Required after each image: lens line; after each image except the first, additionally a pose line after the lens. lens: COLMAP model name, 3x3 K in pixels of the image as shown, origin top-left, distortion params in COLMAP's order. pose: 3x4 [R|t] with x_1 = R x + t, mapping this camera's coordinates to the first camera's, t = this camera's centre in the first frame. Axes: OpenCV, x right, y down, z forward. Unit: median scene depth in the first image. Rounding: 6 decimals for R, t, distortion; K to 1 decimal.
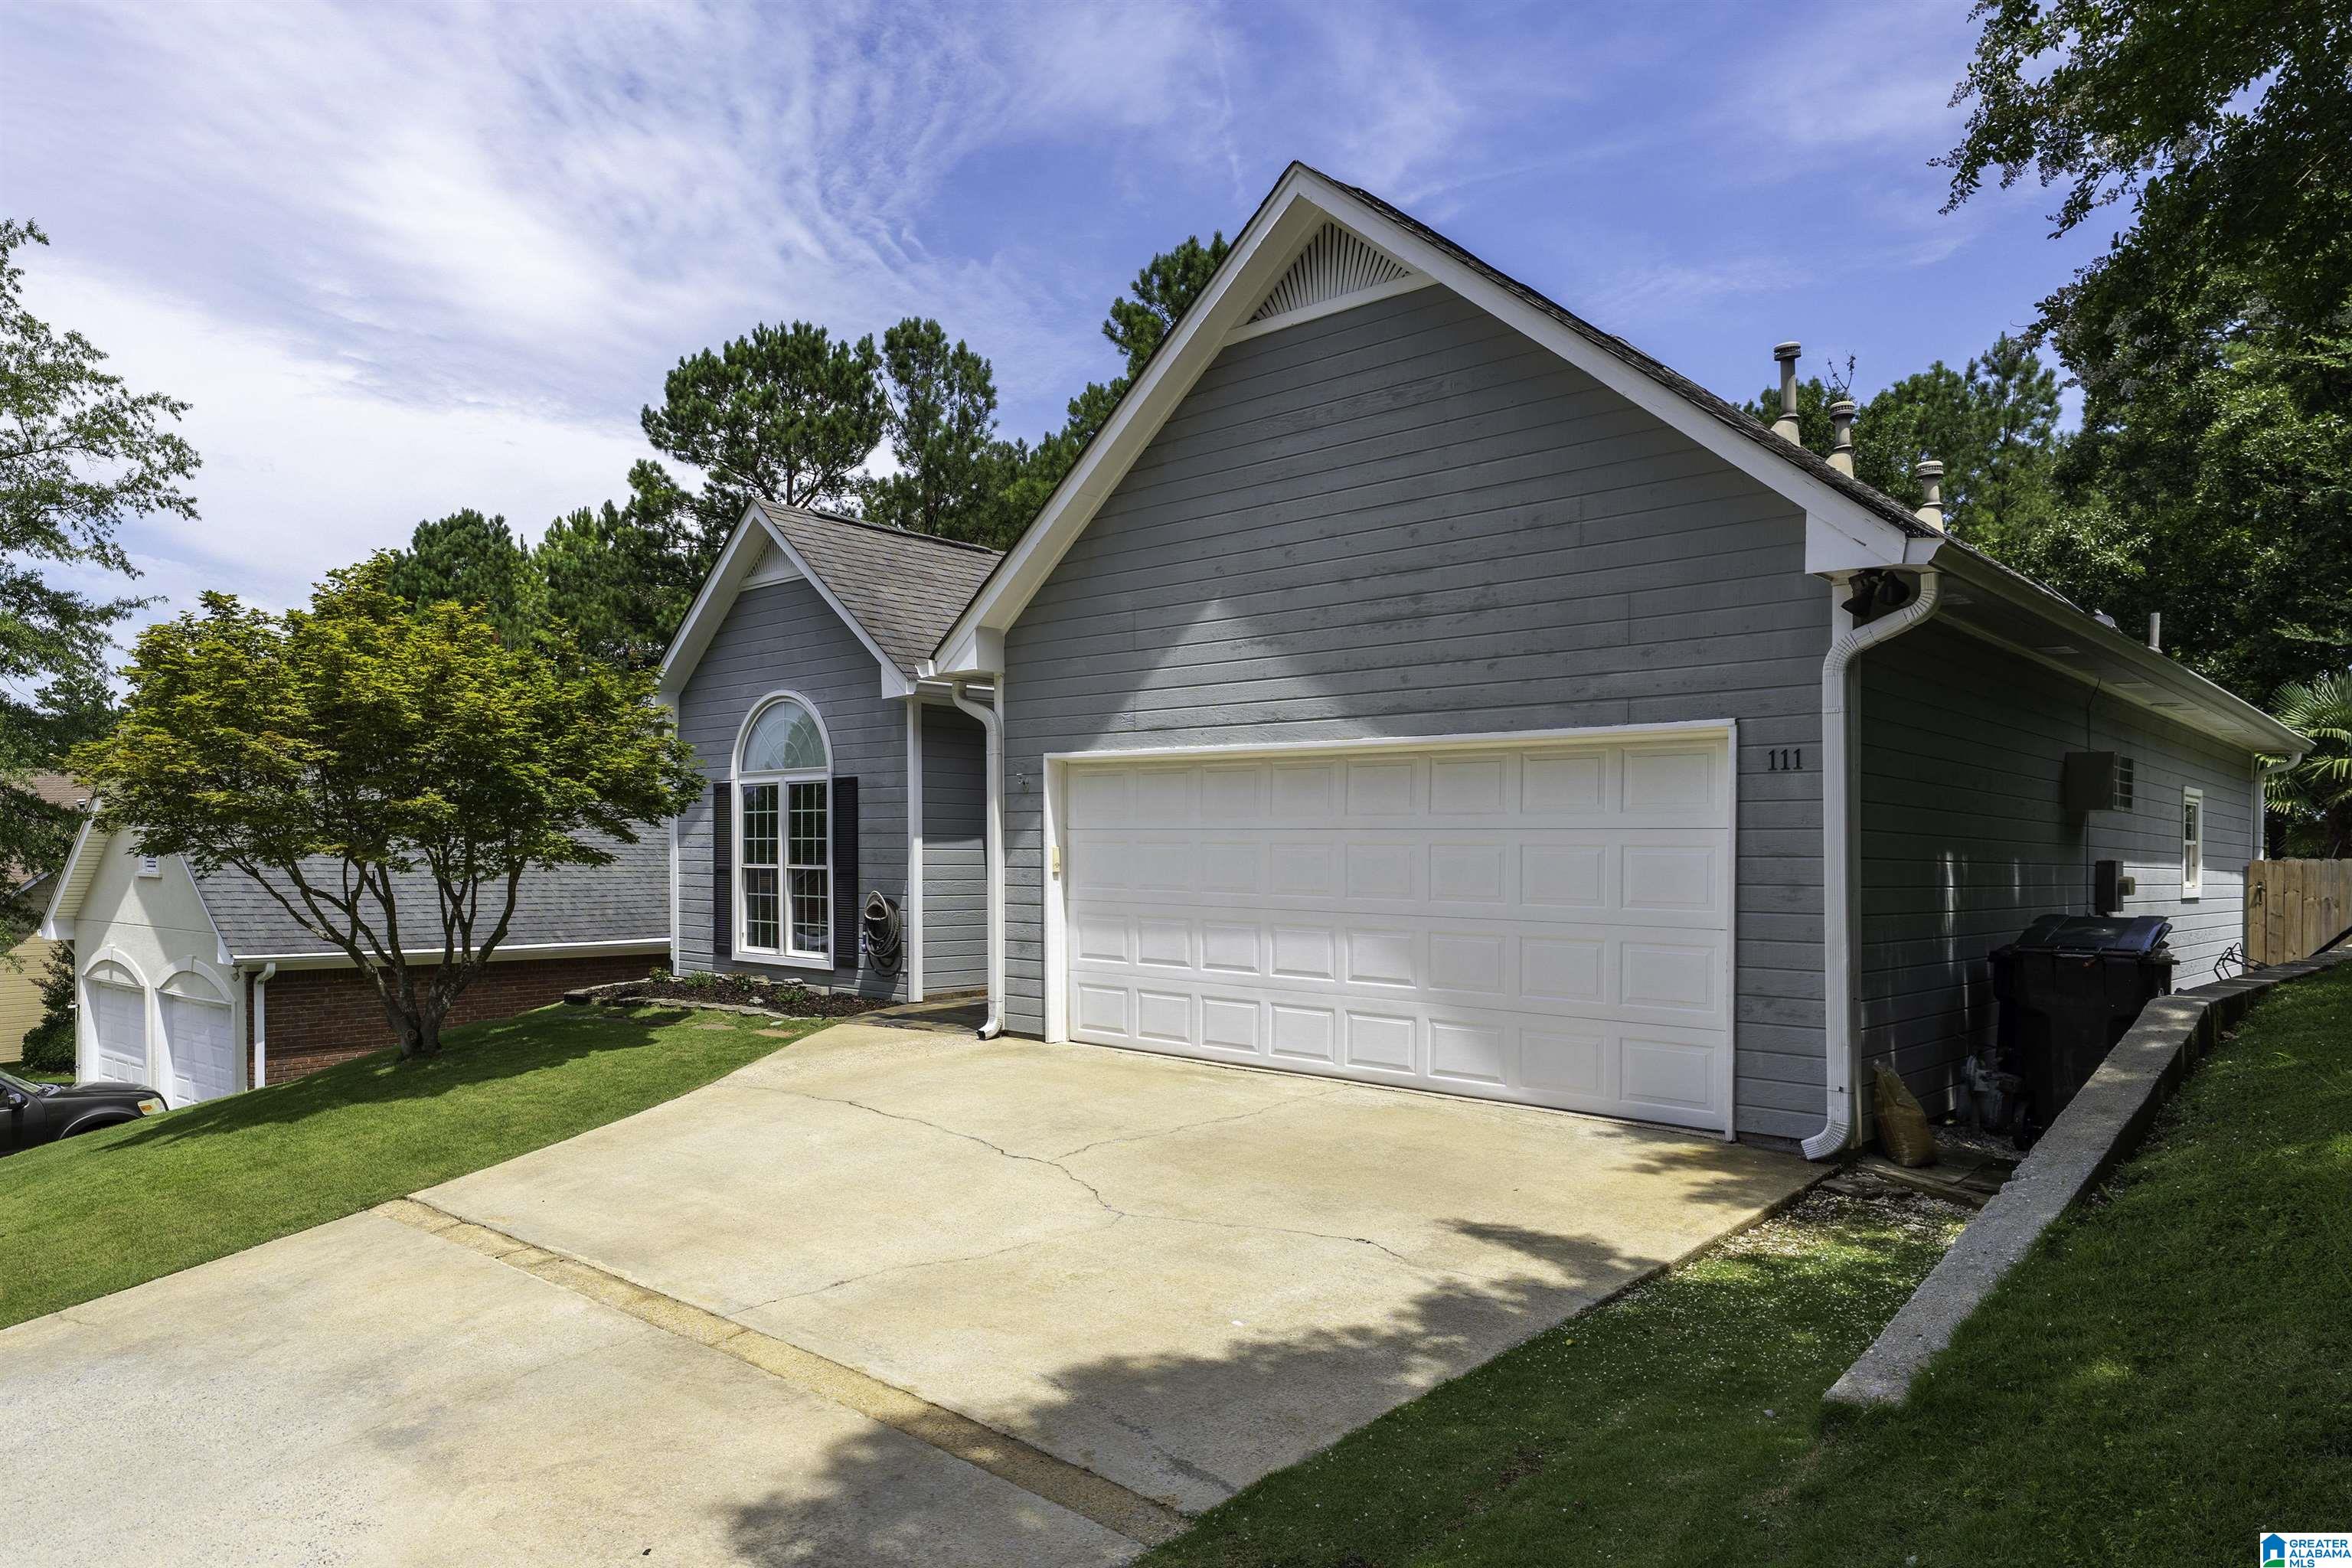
lens RADIAL K [[1448.4, 0, 1169.6], [0, 1448.4, 858.5], [0, 0, 1]] dist [0.004544, 0.000232]
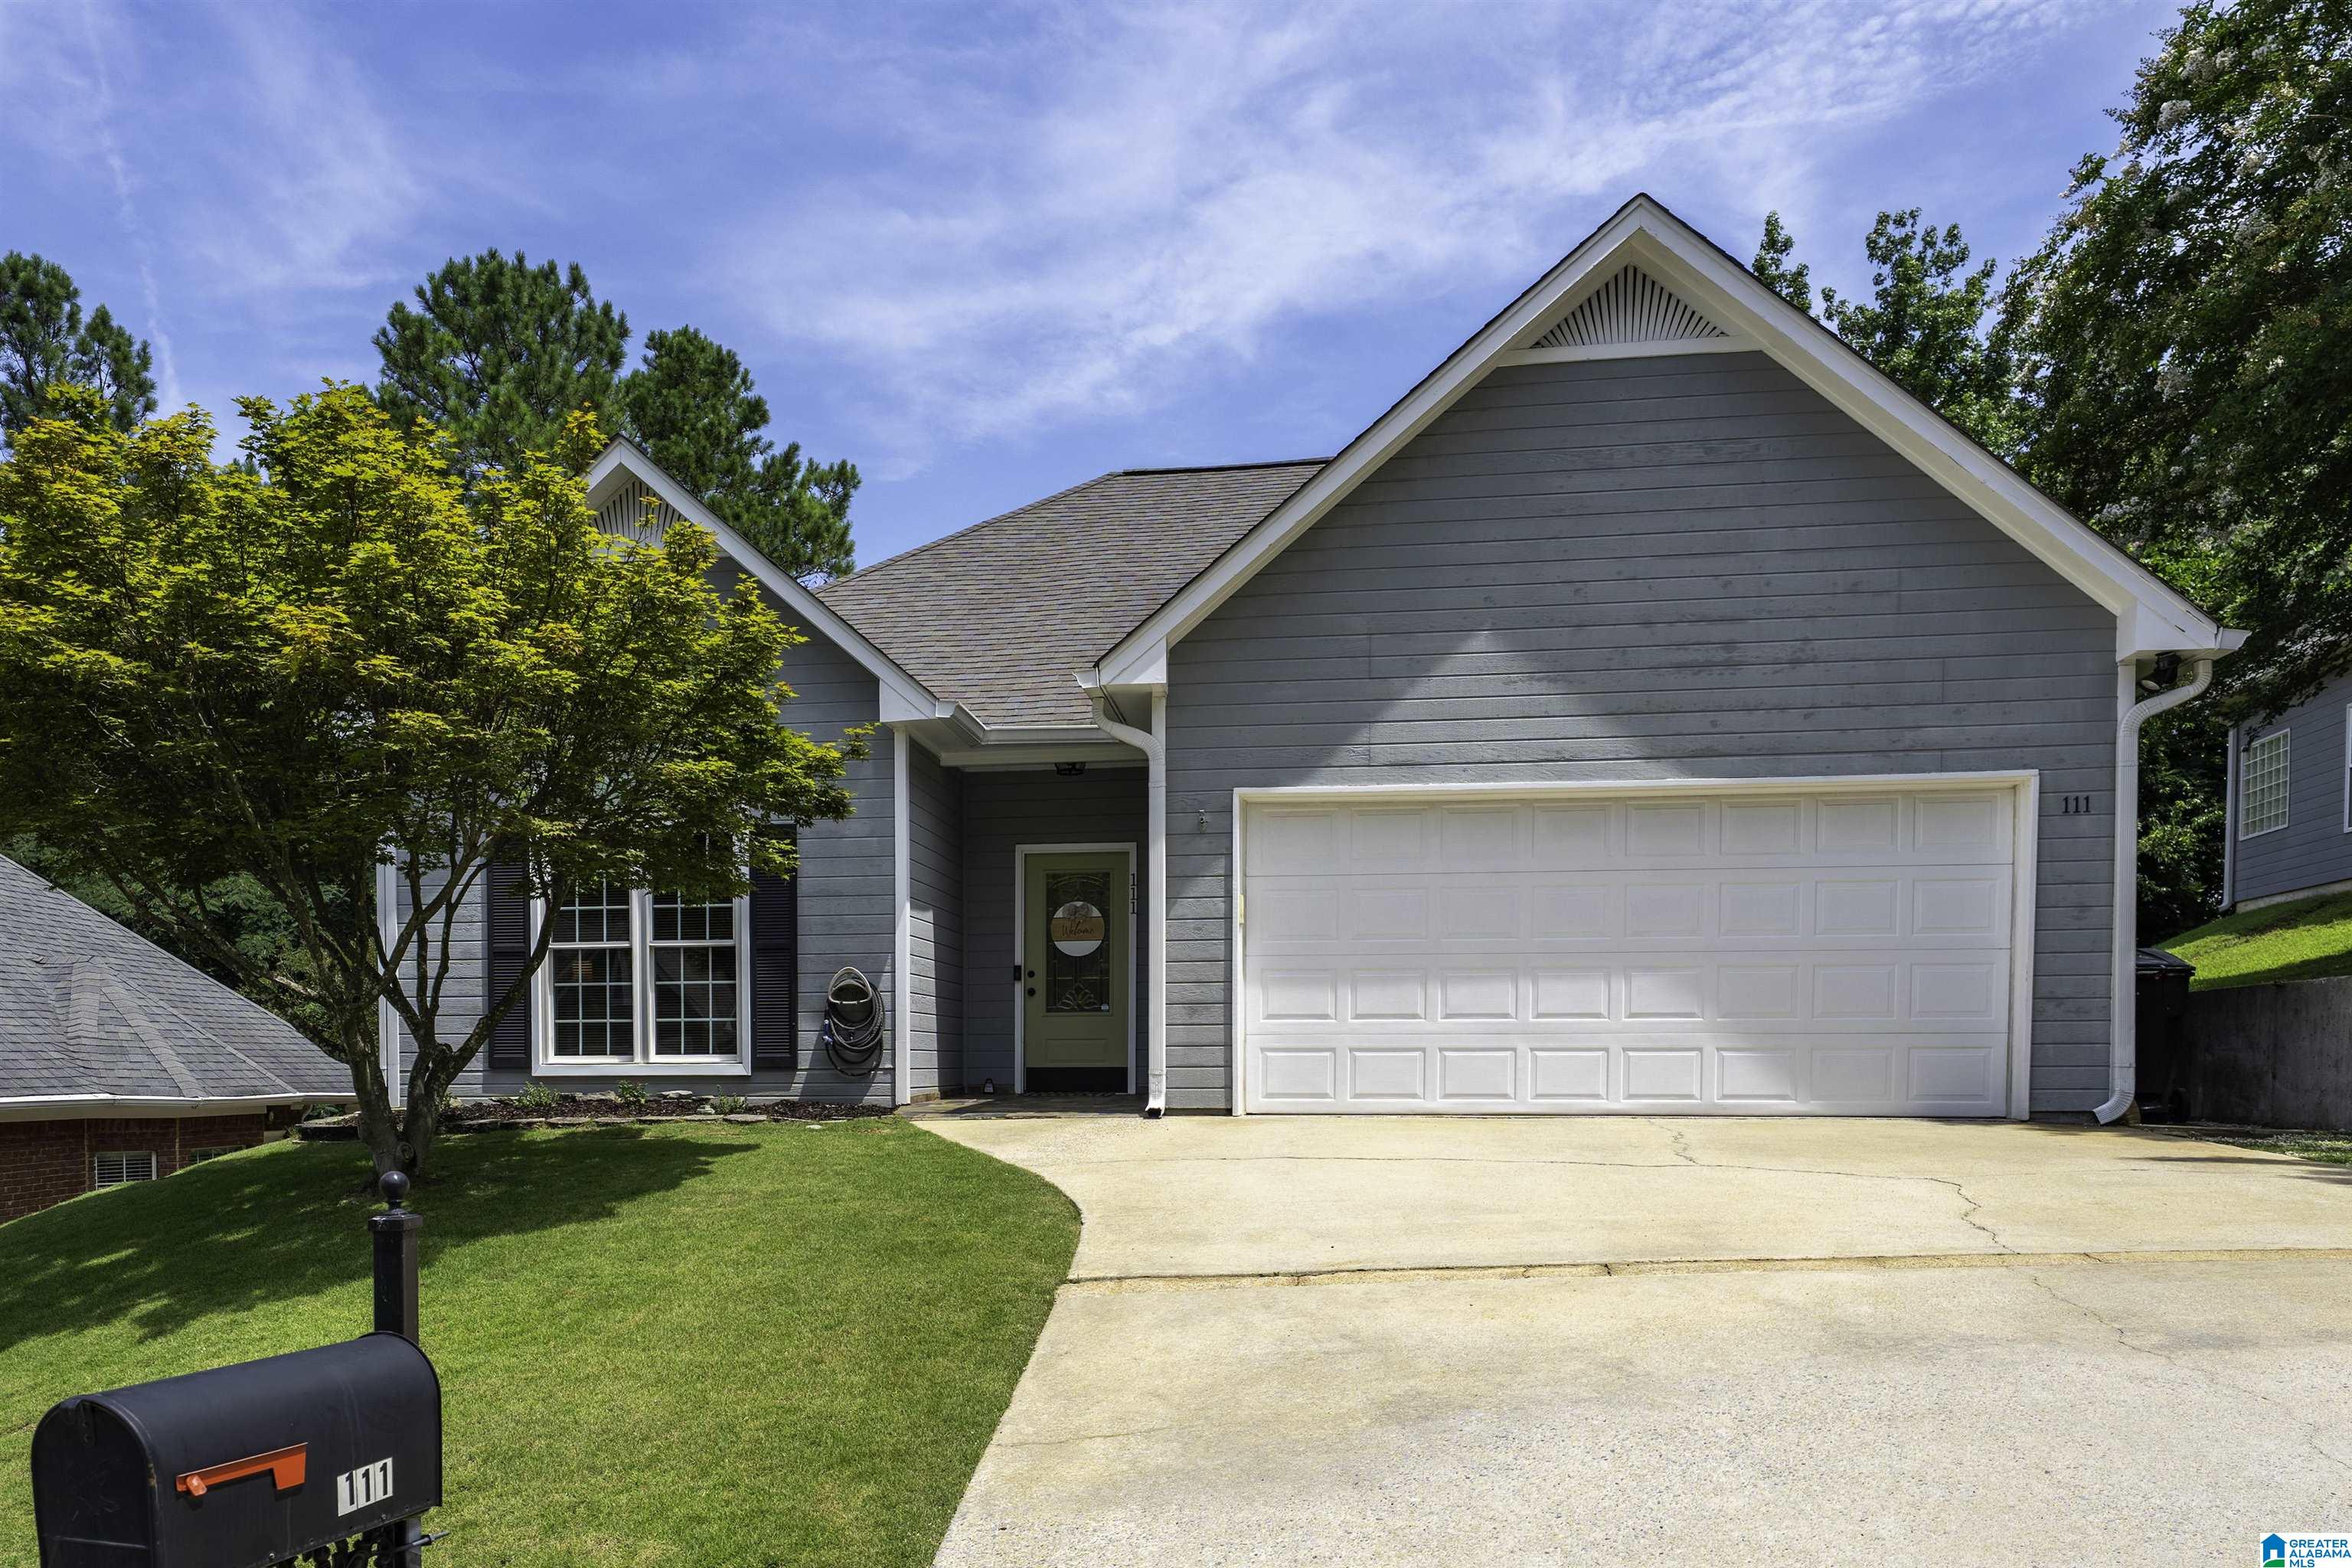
lens RADIAL K [[1583.0, 0, 1143.7], [0, 1583.0, 1111.0], [0, 0, 1]] dist [0.011759, -0.007842]
pose [[0.818677, -0.029134, 0.573515, -0.762711], [0.017174, 0.999508, 0.026259, 0.108419], [-0.573997, -0.011648, 0.818774, 0.260131]]
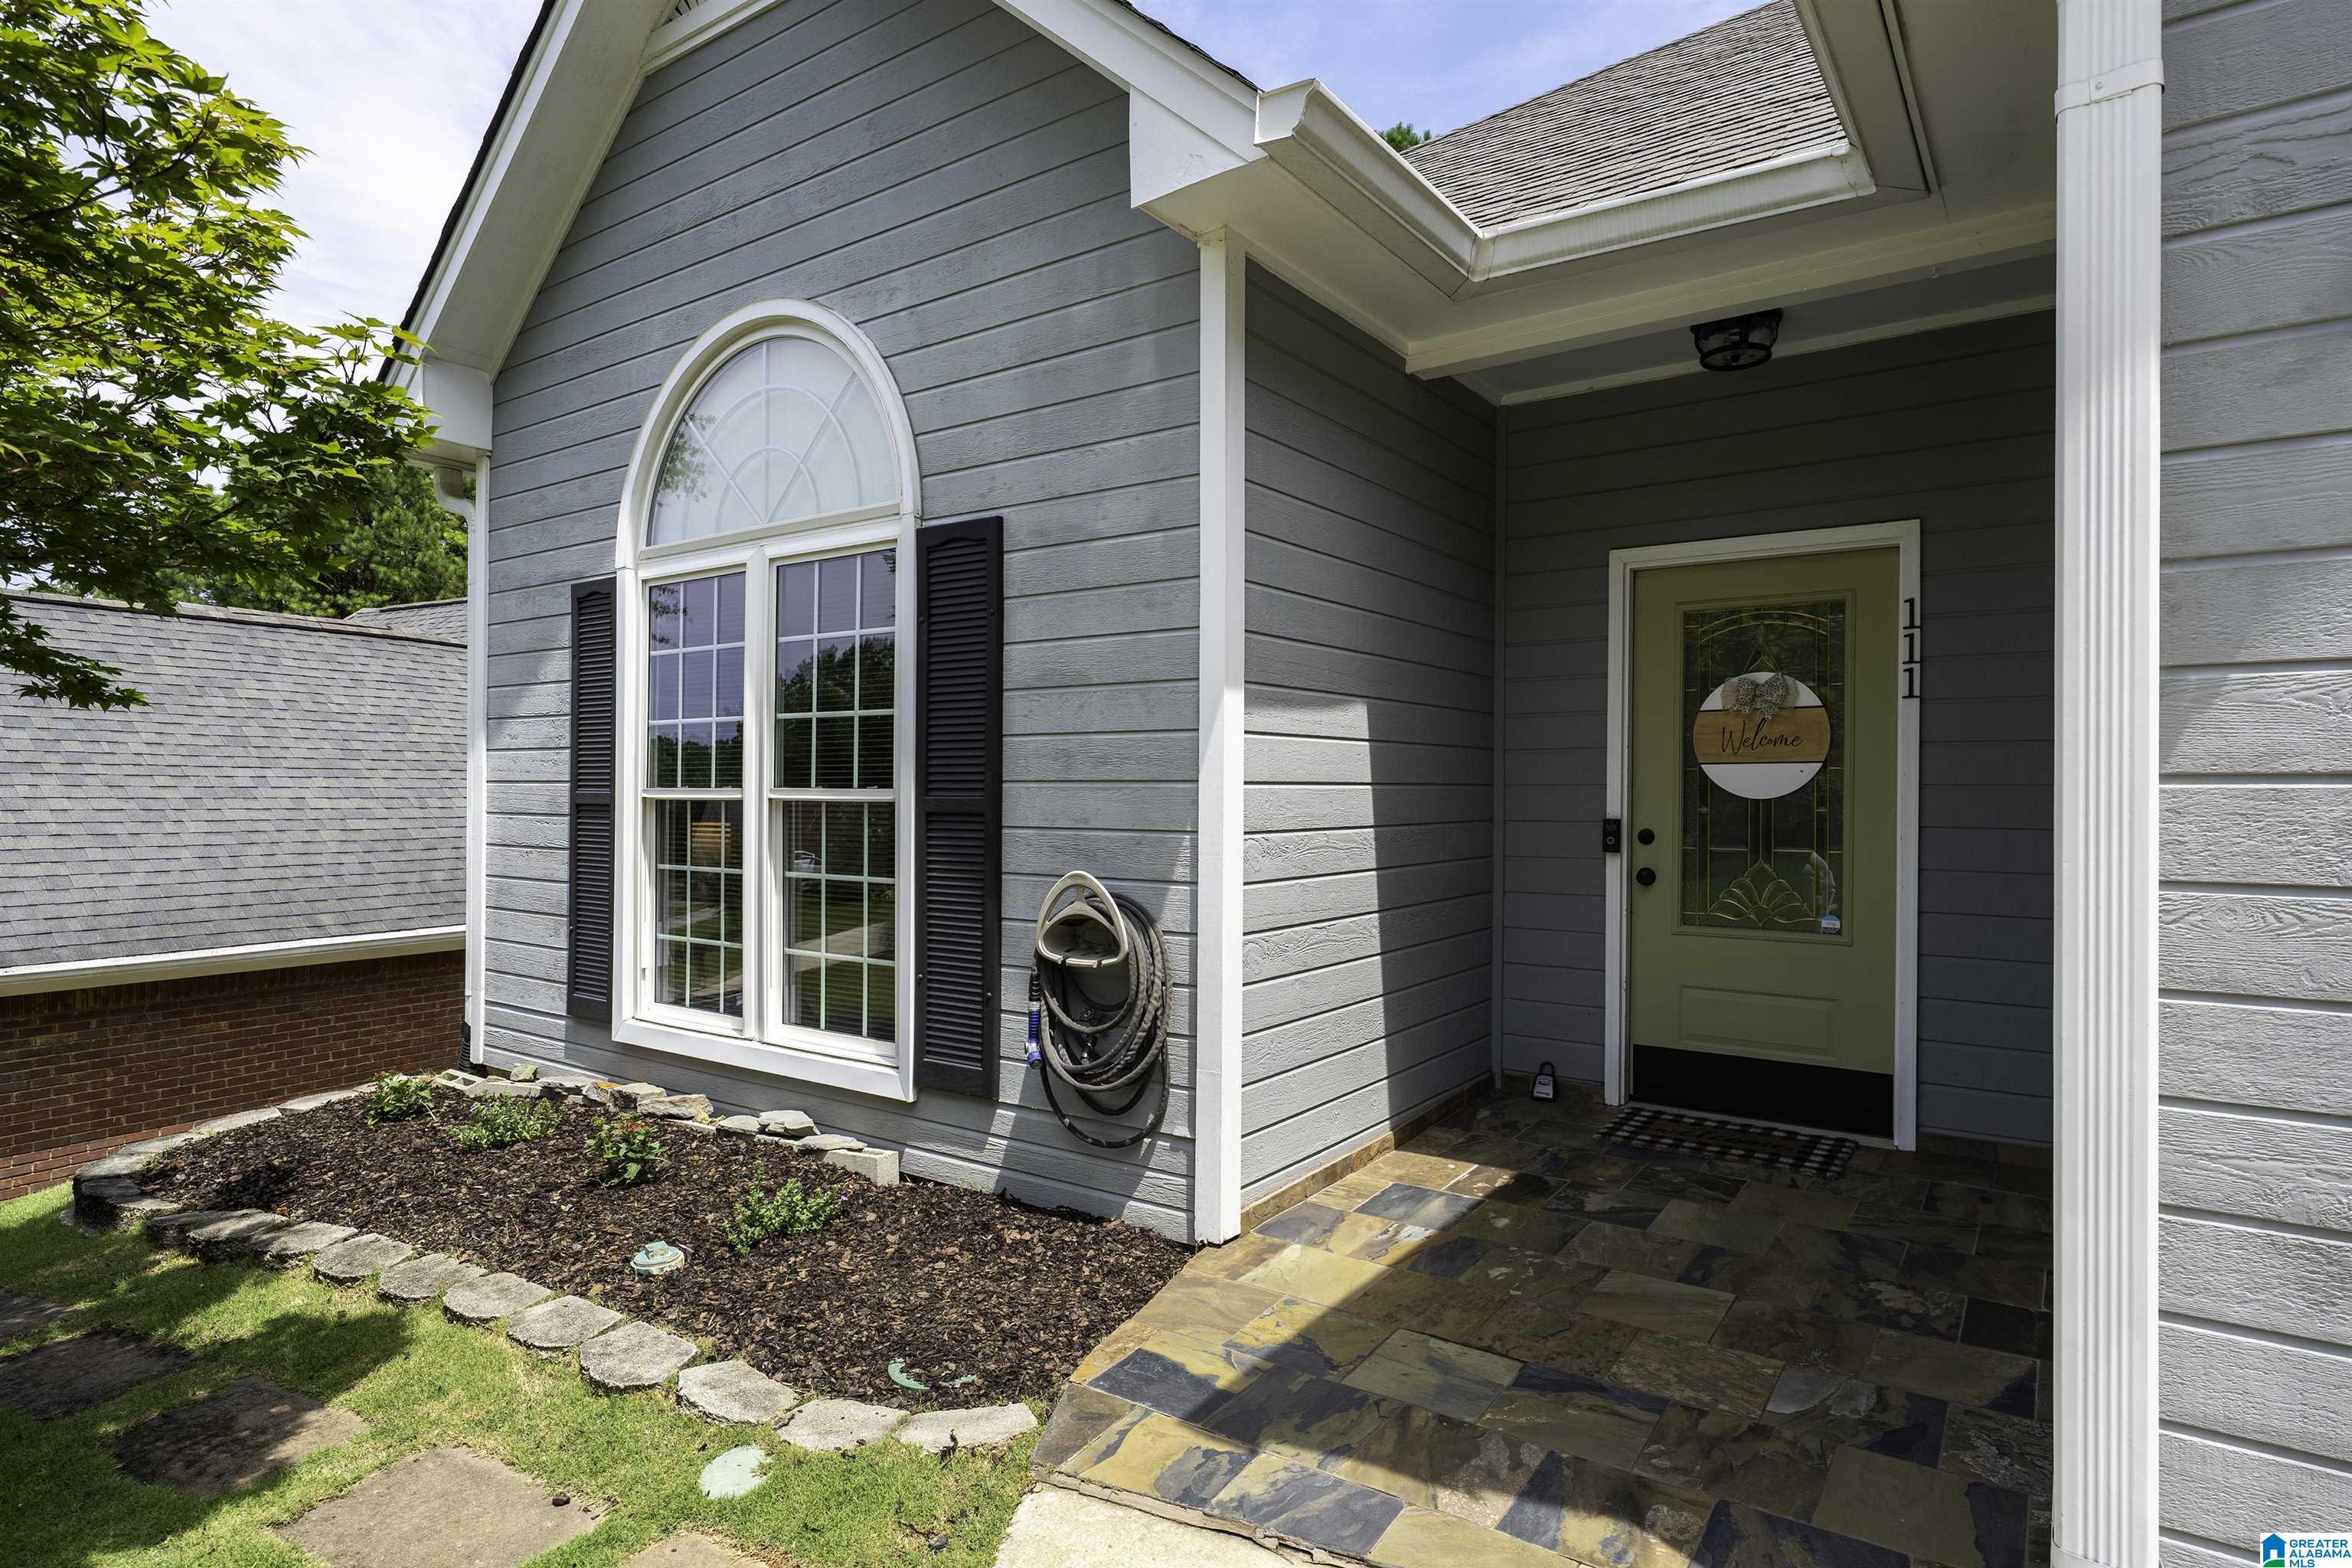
lens RADIAL K [[1238.4, 0, 1216.9], [0, 1238.4, 766.9], [0, 0, 1]] dist [0.006929, 0.000037]
pose [[0.993083, 0.003241, 0.117373, -0.273878], [-0.000035, 0.999627, -0.027305, 0.010305], [-0.117417, 0.027112, 0.992712, 0.983227]]
